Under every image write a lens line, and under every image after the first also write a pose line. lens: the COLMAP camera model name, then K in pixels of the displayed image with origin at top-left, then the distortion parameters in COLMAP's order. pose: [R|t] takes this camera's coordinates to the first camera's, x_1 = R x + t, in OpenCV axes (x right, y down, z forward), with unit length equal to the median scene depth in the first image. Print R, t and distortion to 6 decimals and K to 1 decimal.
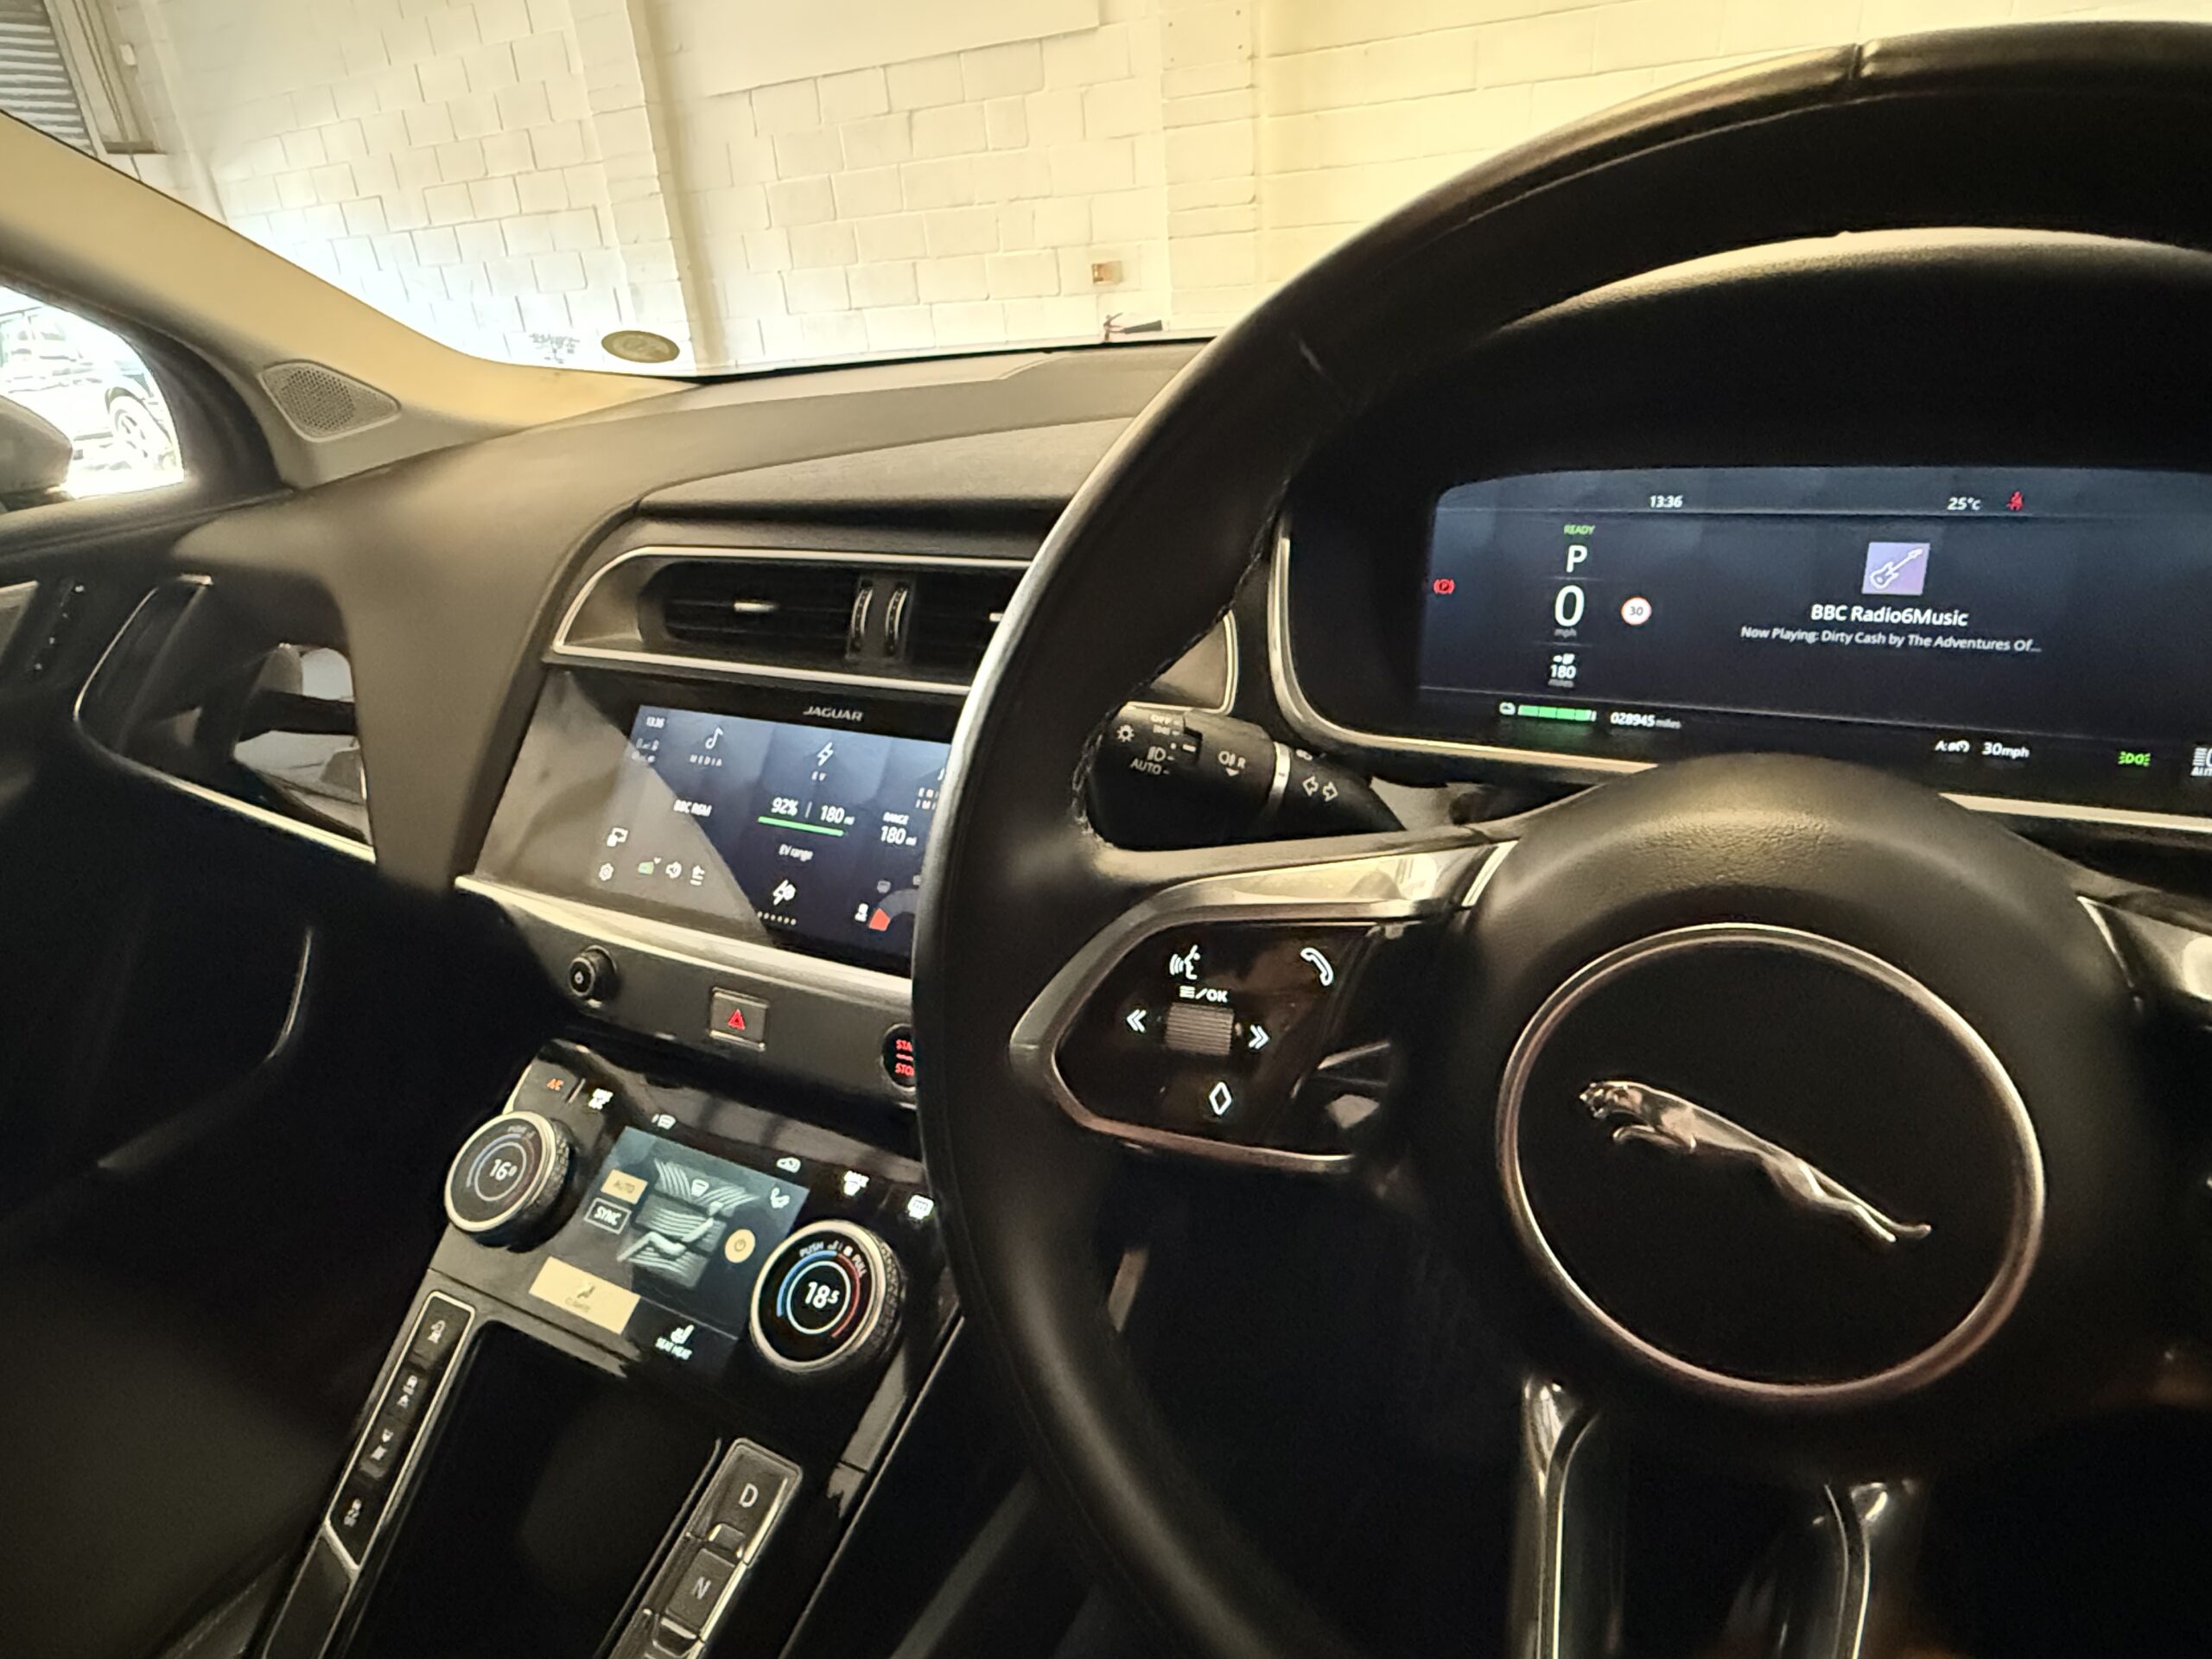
lens RADIAL K [[1287.5, 0, 1054.7], [0, 1287.5, 816.4], [0, 0, 1]] dist [0.001092, -0.000602]
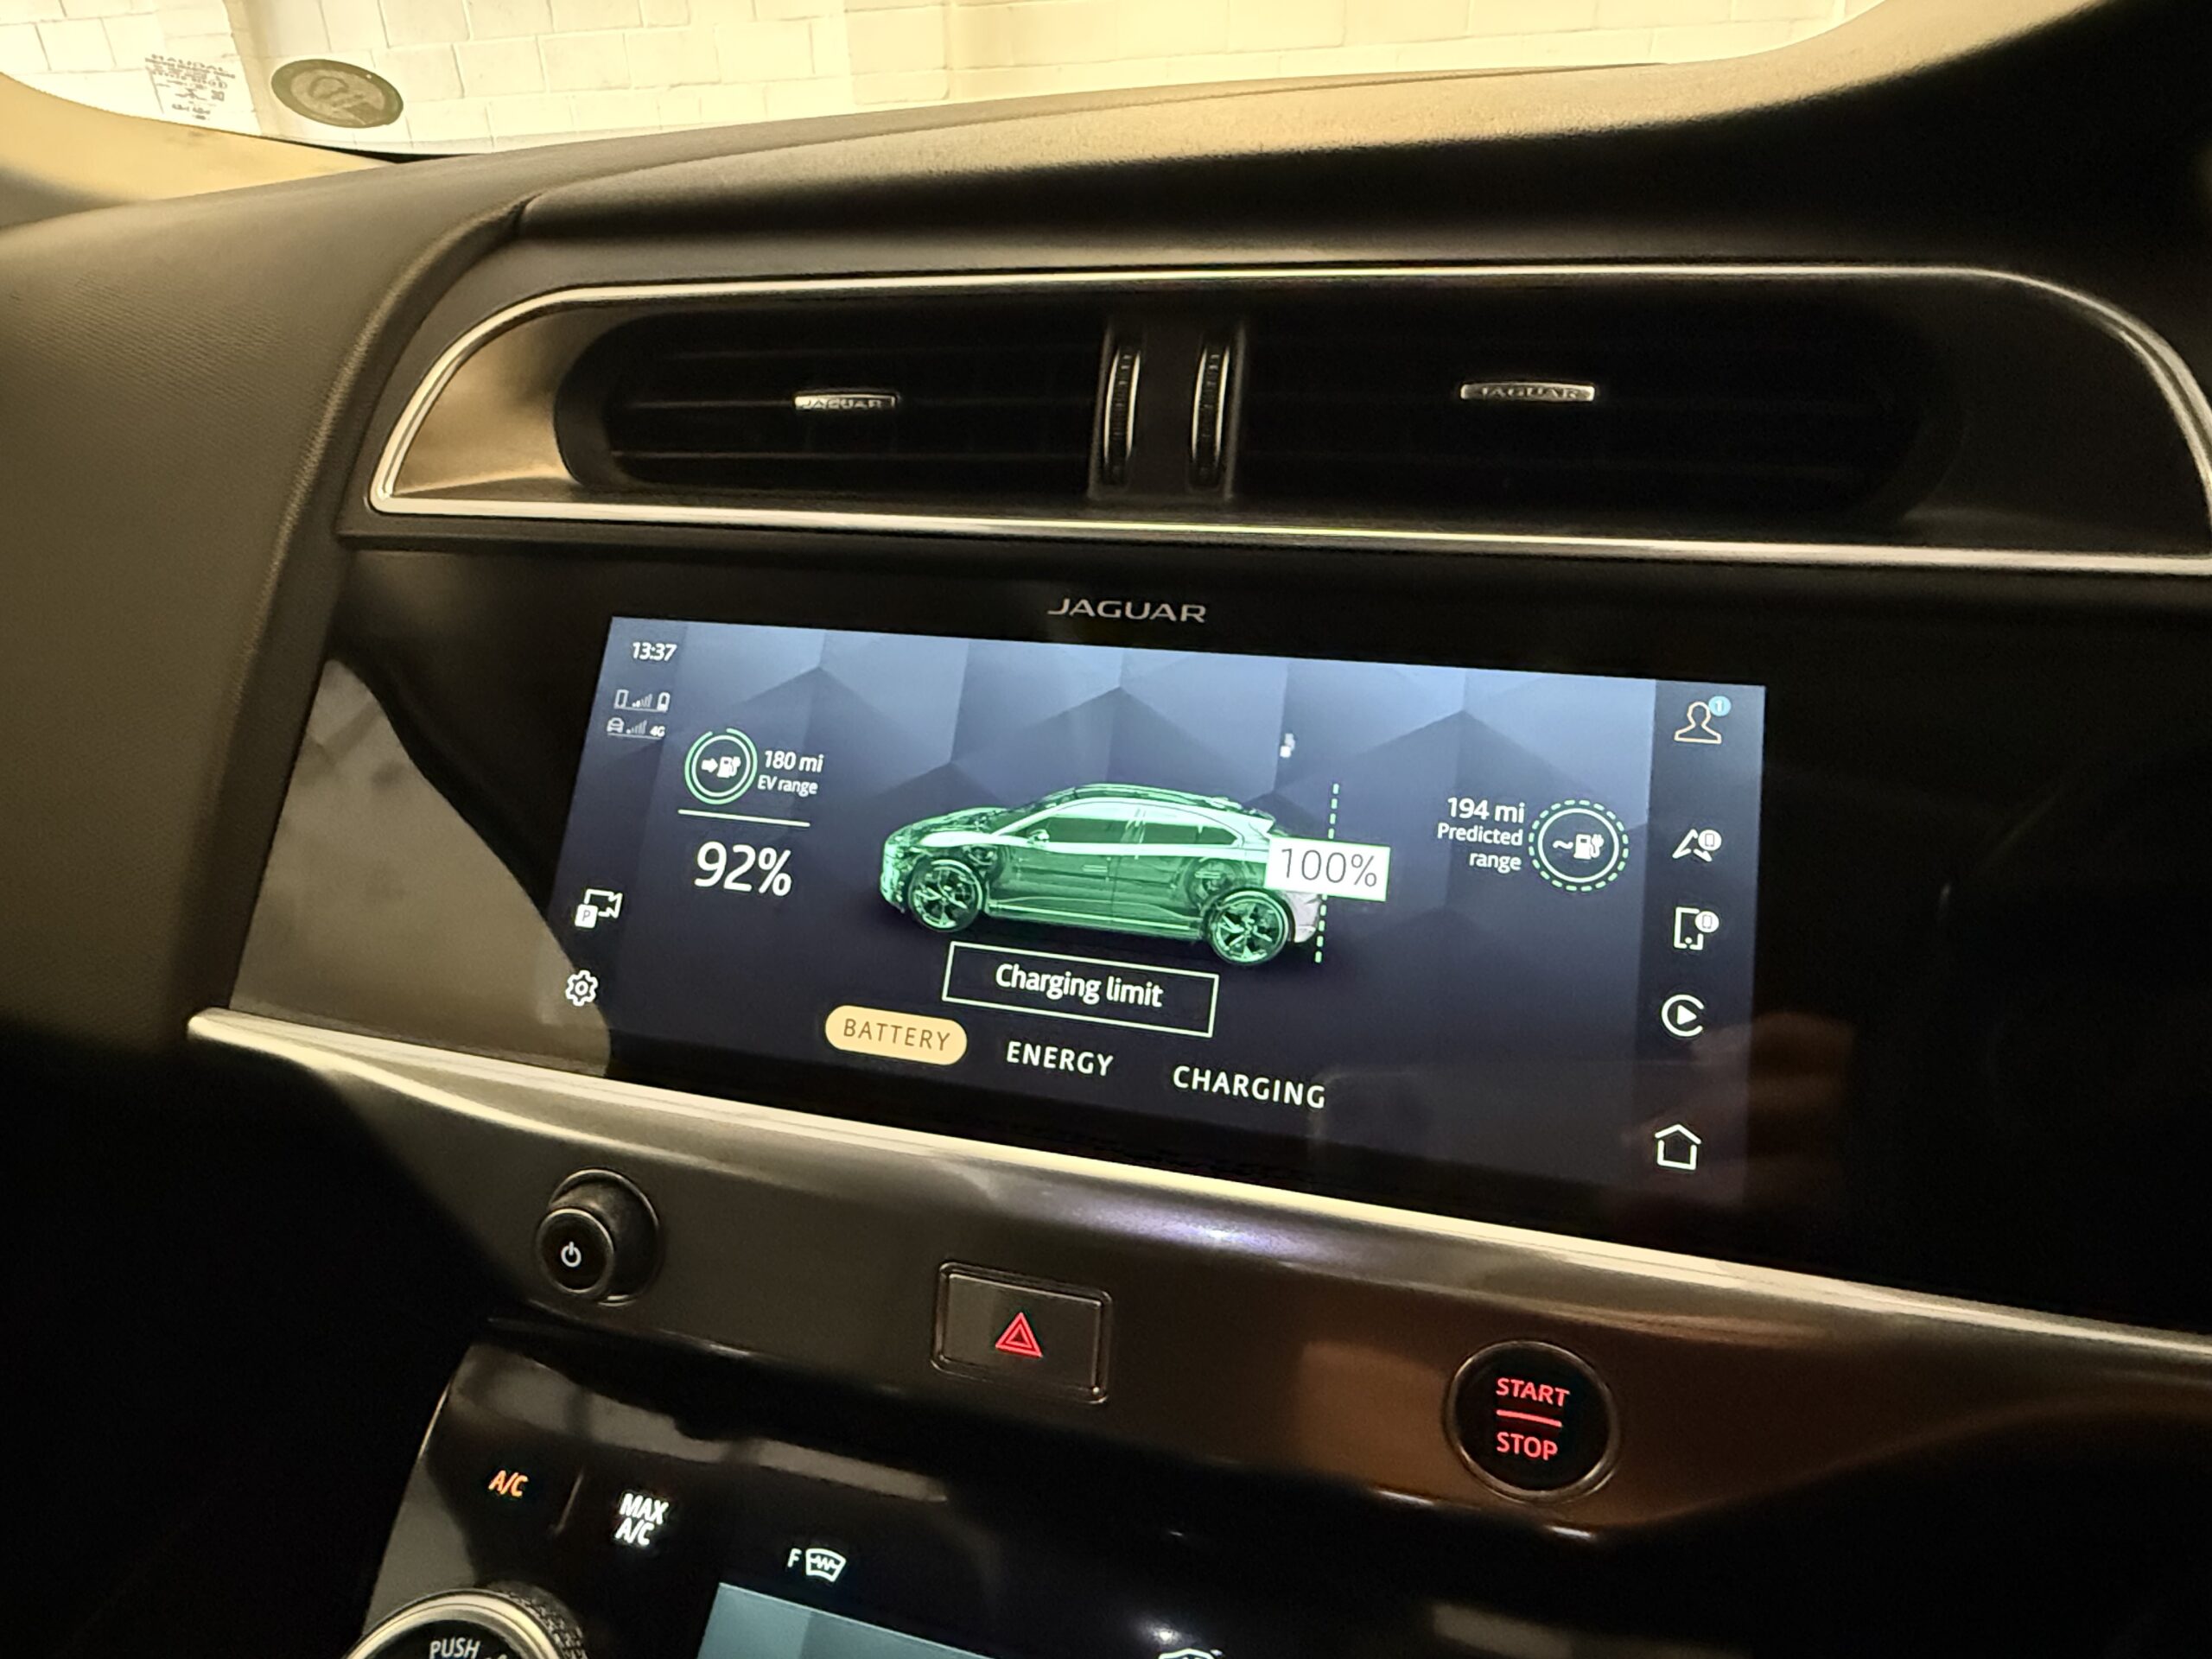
lens RADIAL K [[1287.5, 0, 1023.8], [0, 1287.5, 820.0], [0, 0, 1]] dist [0.001092, -0.000602]
pose [[0.972802, -0.064911, 0.222357, -0.320227], [0.054522, 0.997129, 0.052555, -0.032949], [-0.225130, -0.039002, 0.973548, 0.577954]]
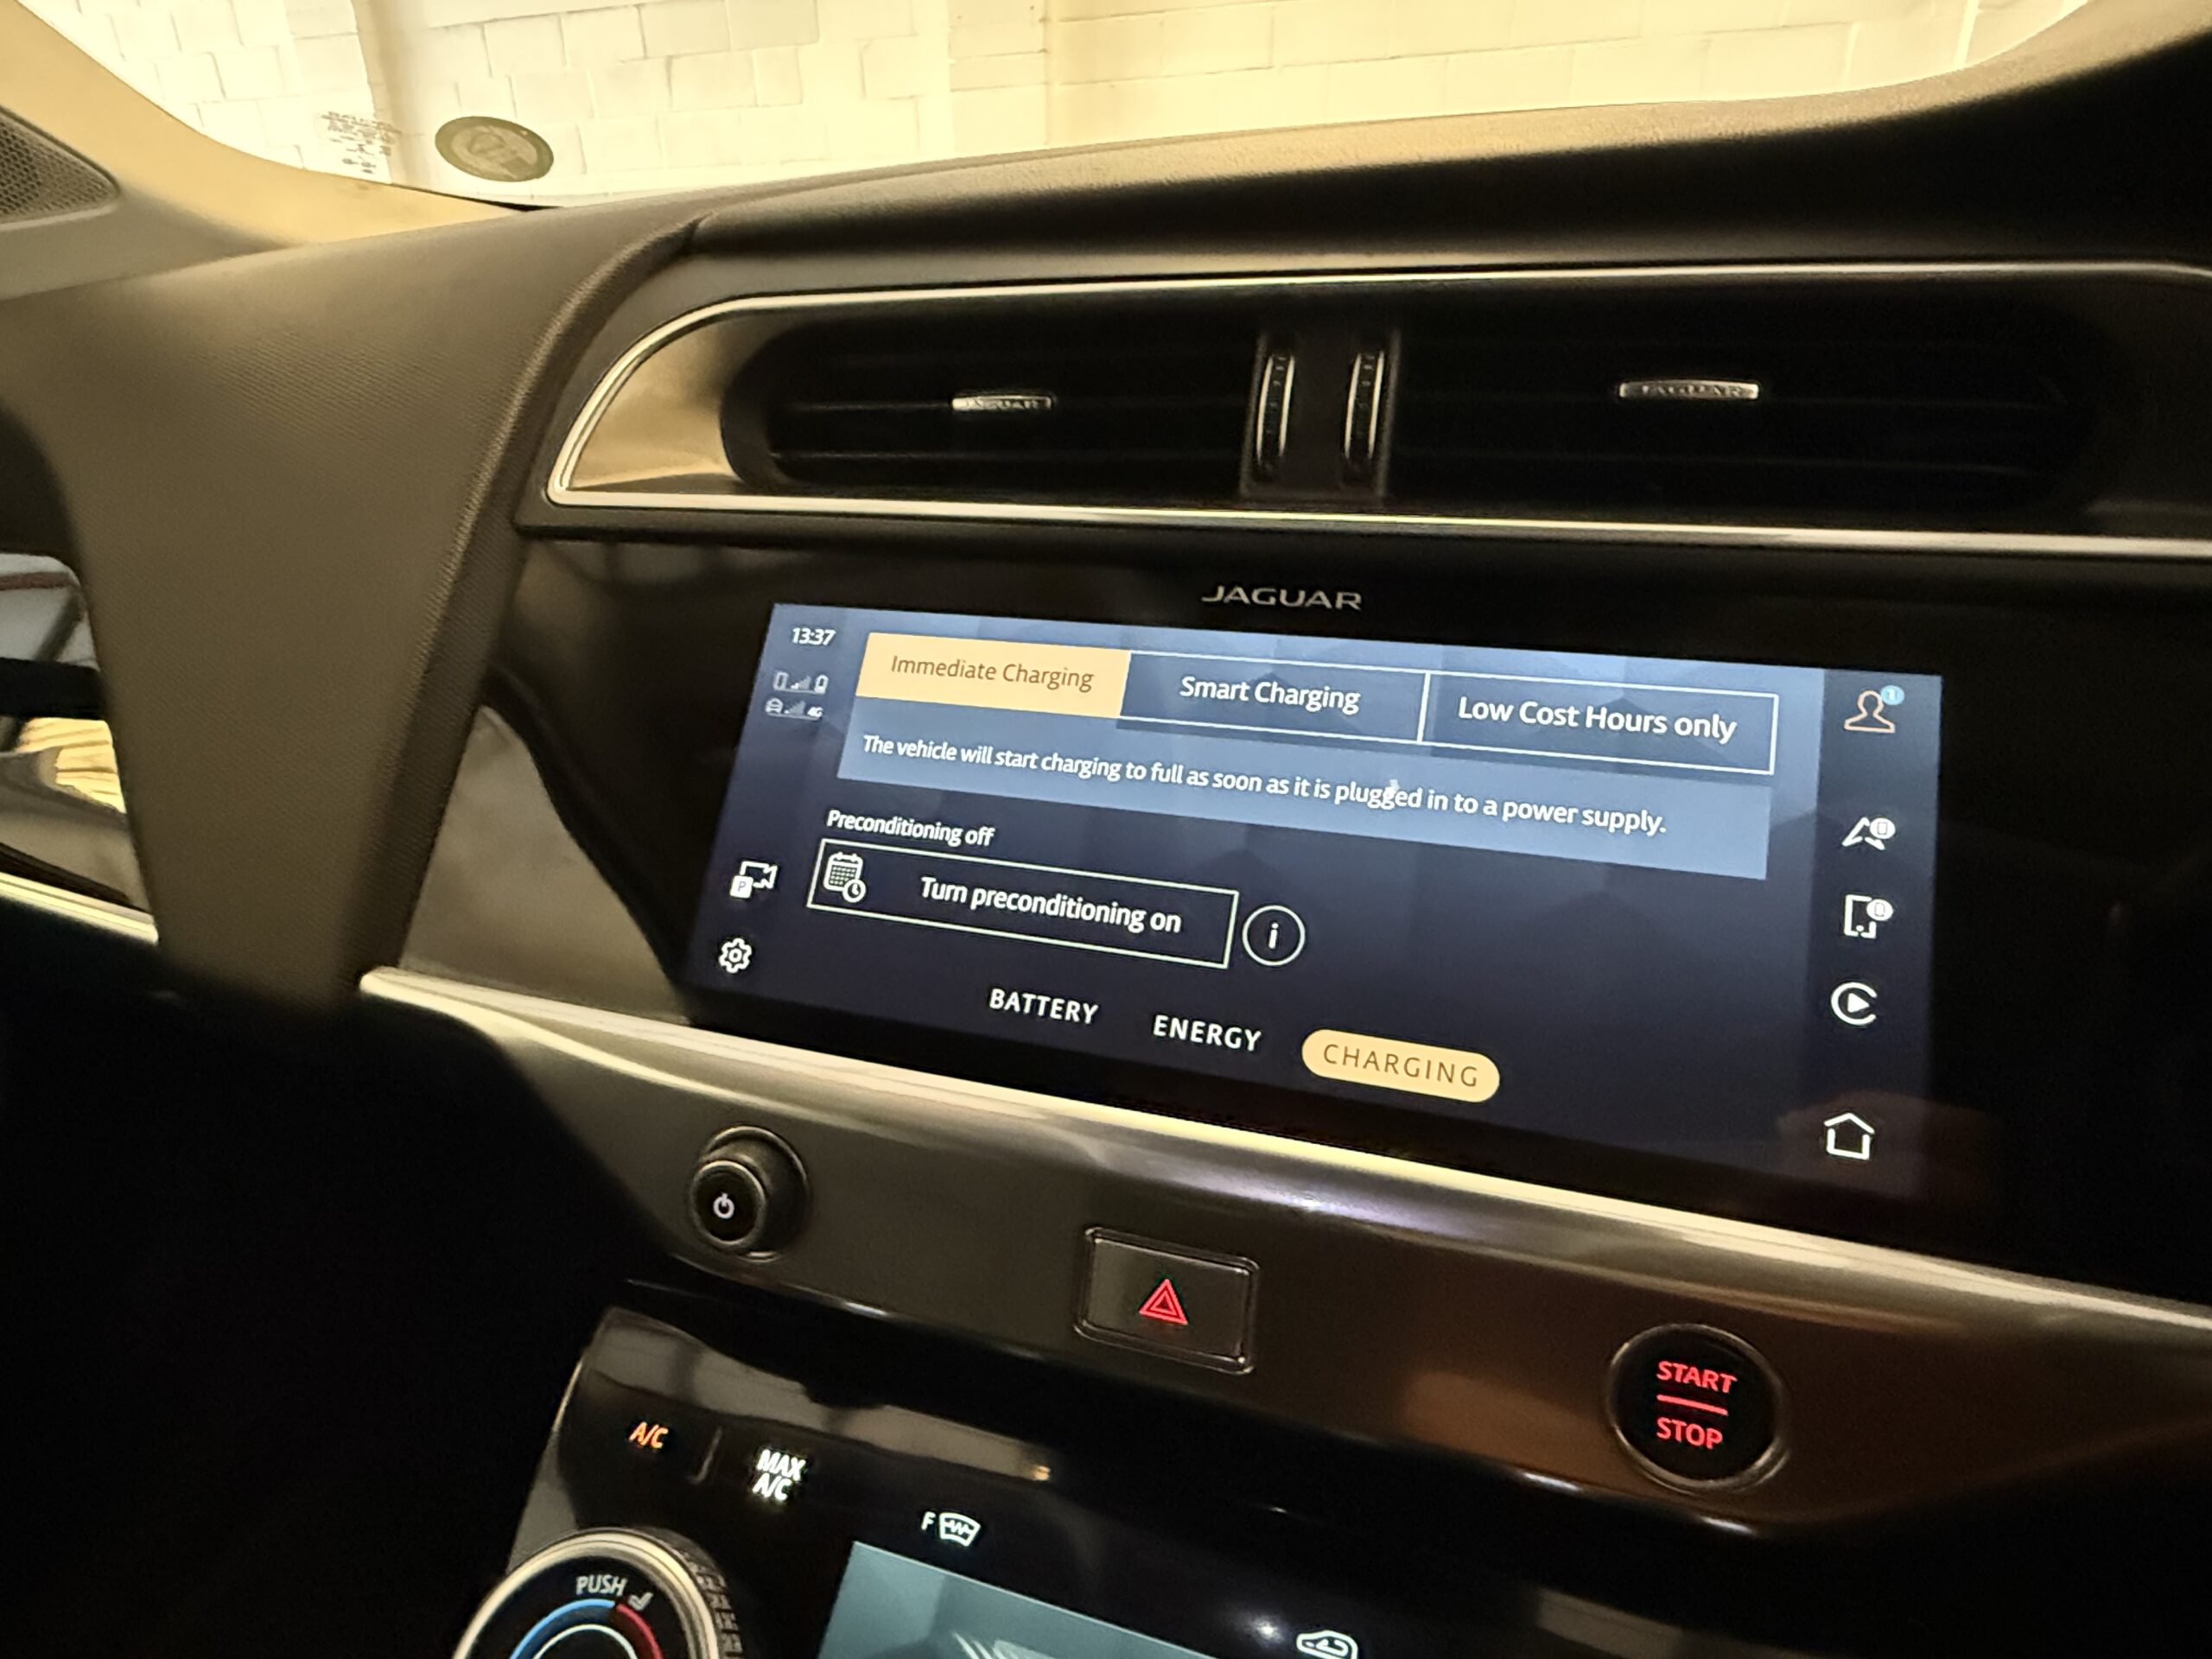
lens RADIAL K [[1287.5, 0, 1022.2], [0, 1287.5, 835.2], [0, 0, 1]] dist [0.001092, -0.000602]
pose [[0.985883, -0.027811, 0.165112, -0.350053], [0.026030, 0.999577, 0.012935, -0.003535], [-0.165402, -0.008455, 0.986190, 0.573389]]
